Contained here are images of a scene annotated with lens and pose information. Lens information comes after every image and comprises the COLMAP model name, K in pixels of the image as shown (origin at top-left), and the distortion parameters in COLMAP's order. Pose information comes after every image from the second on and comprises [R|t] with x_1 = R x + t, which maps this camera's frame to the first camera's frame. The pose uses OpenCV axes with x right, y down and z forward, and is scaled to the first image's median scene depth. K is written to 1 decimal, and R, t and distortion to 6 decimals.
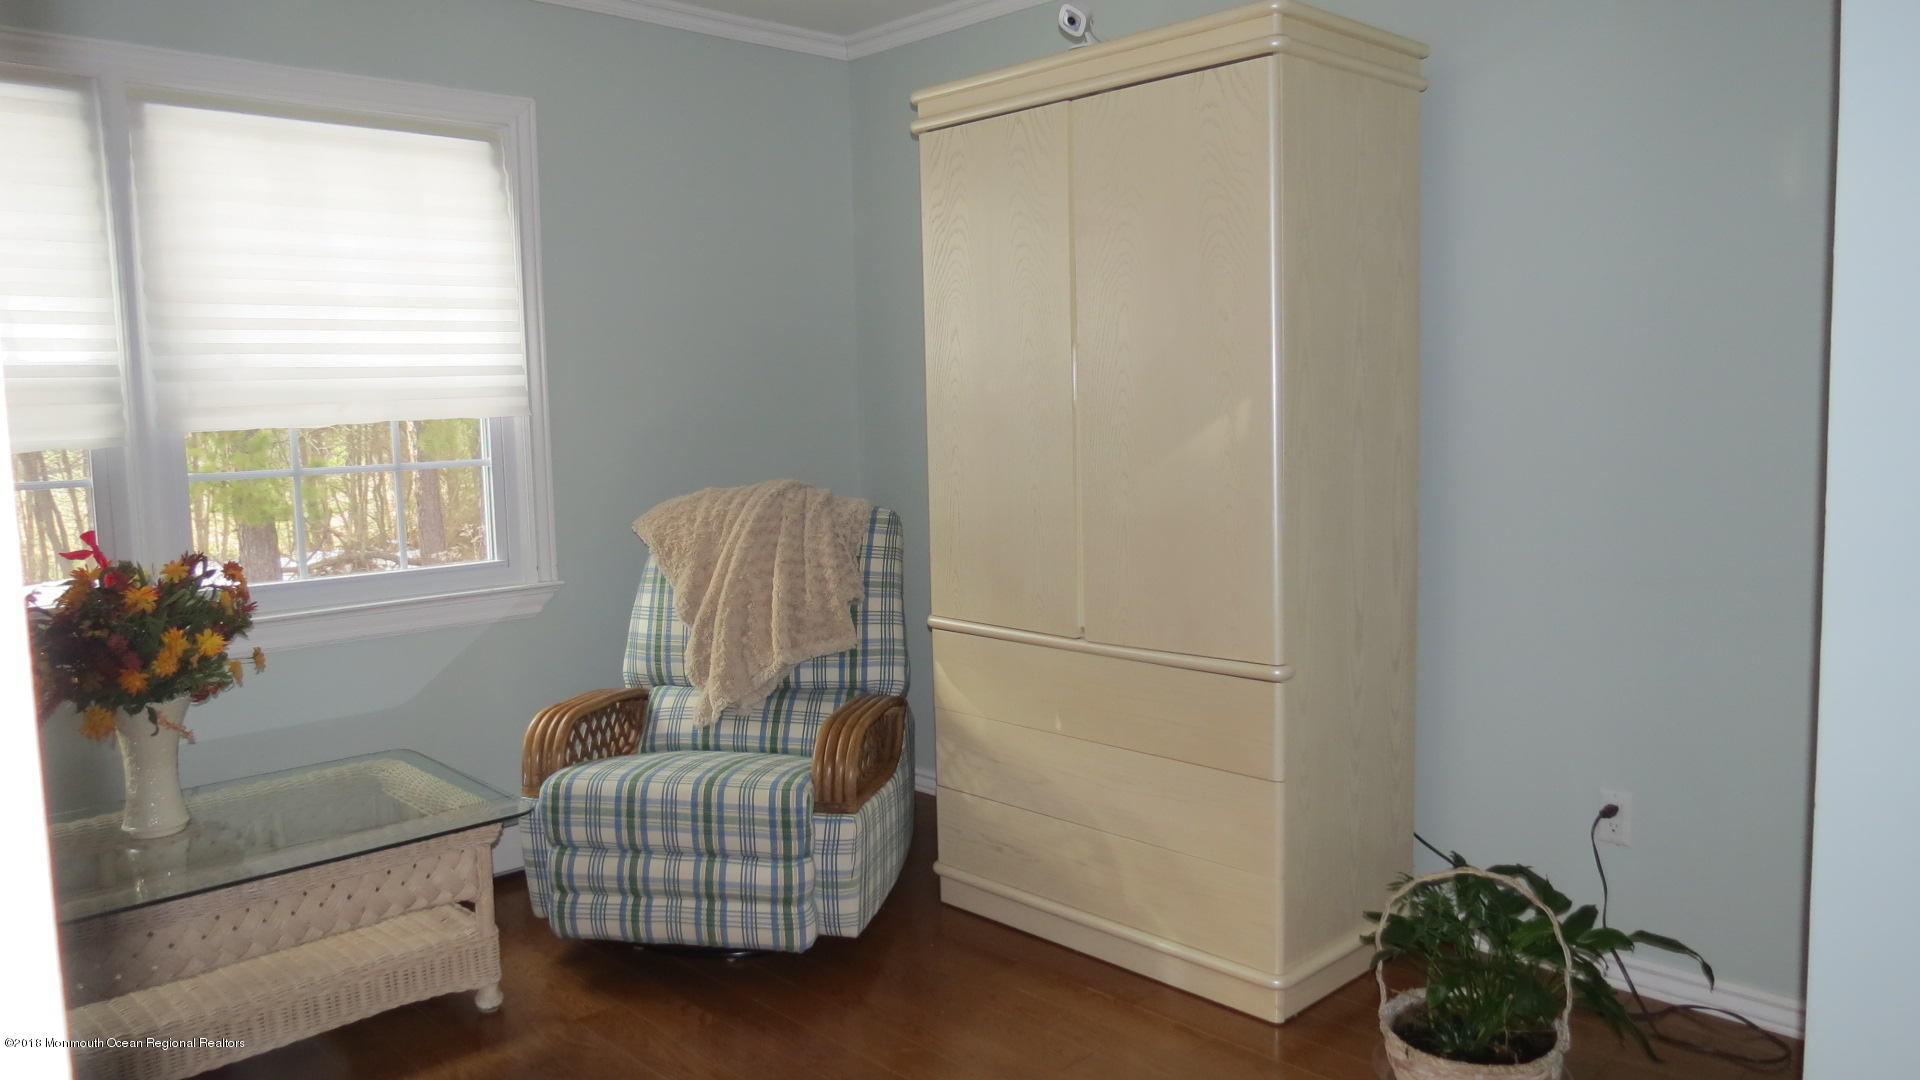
lens RADIAL K [[1368.3, 0, 955.1], [0, 1368.3, 545.6], [0, 0, 1]] dist [-0.021016, 0.005690]
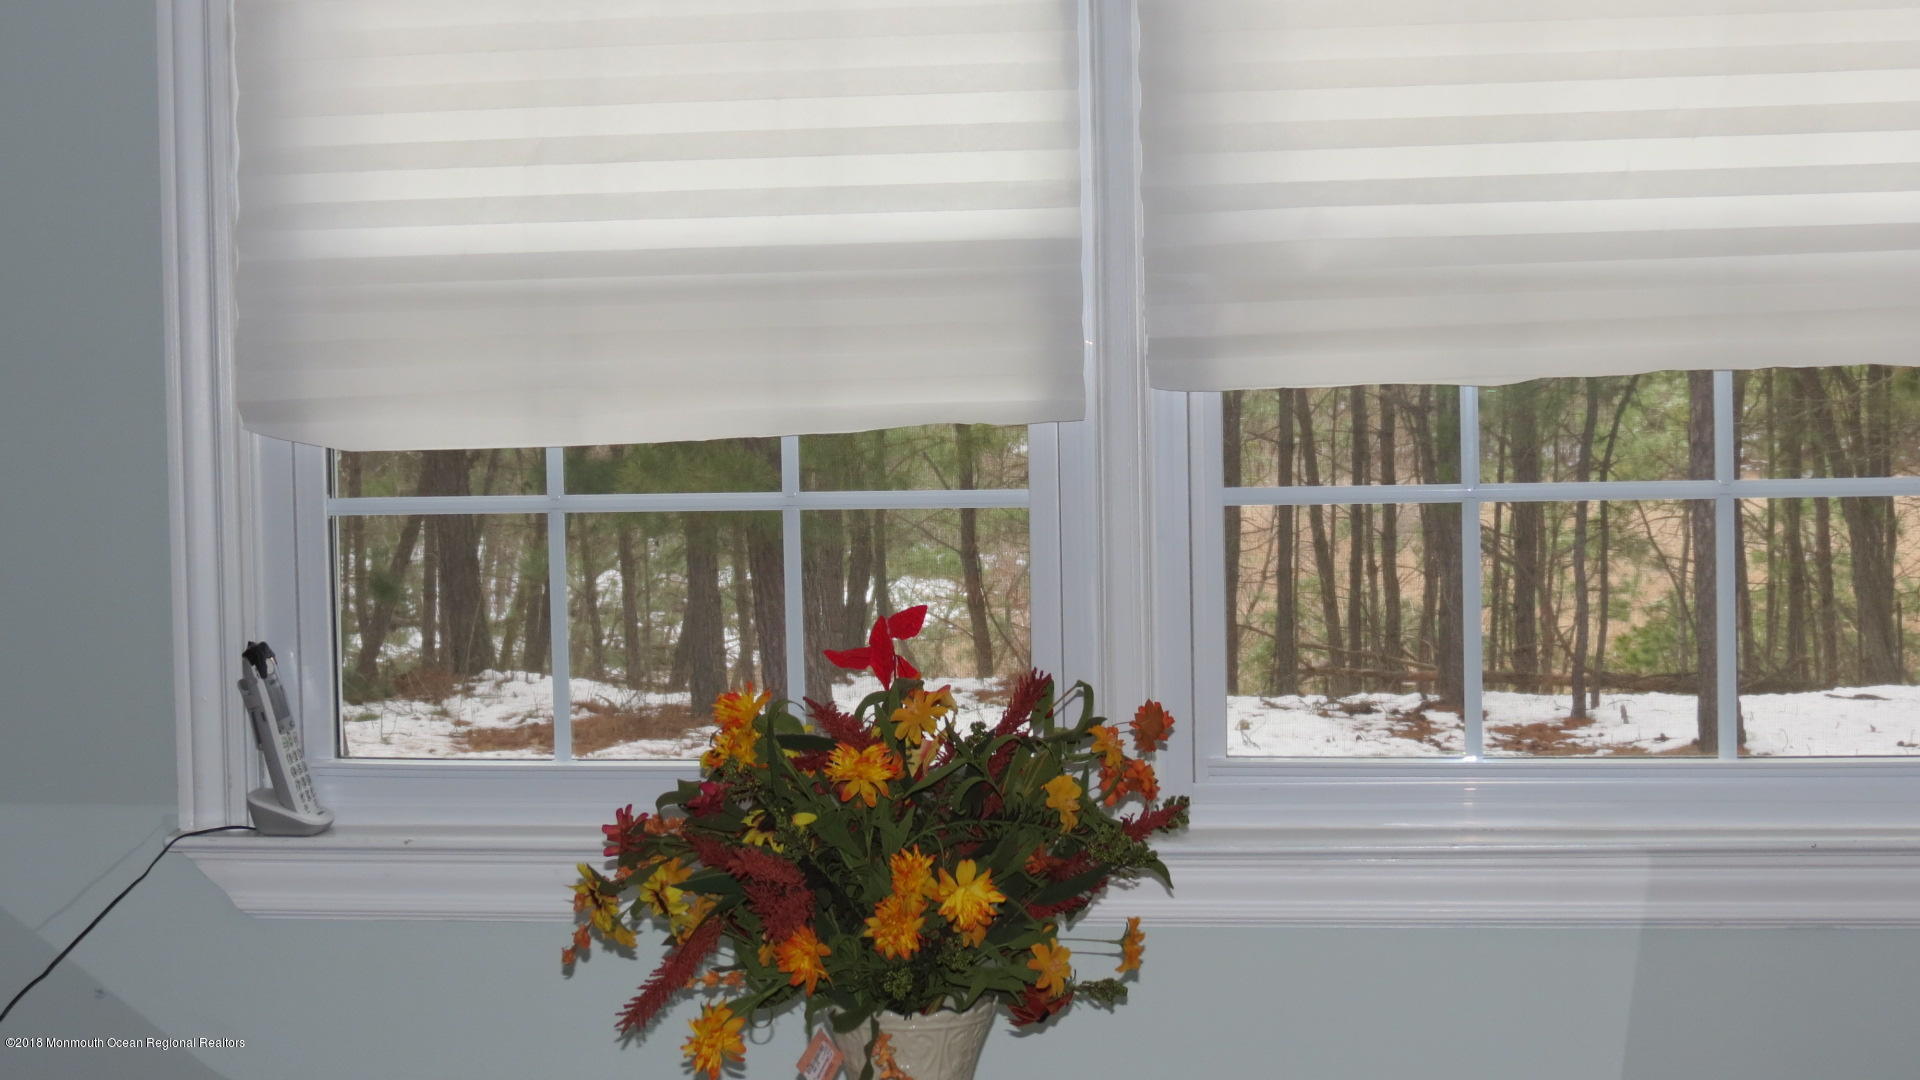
lens RADIAL K [[3214.1, 0, 975.1], [0, 3214.1, 536.1], [0, 0, 1]] dist [-0.096673, 0.000000]
pose [[0.621584, 0.054067, -0.781480, 0.183783], [-0.078194, 0.996915, 0.006777, -0.038354], [0.779435, 0.056895, 0.623894, 0.309702]]
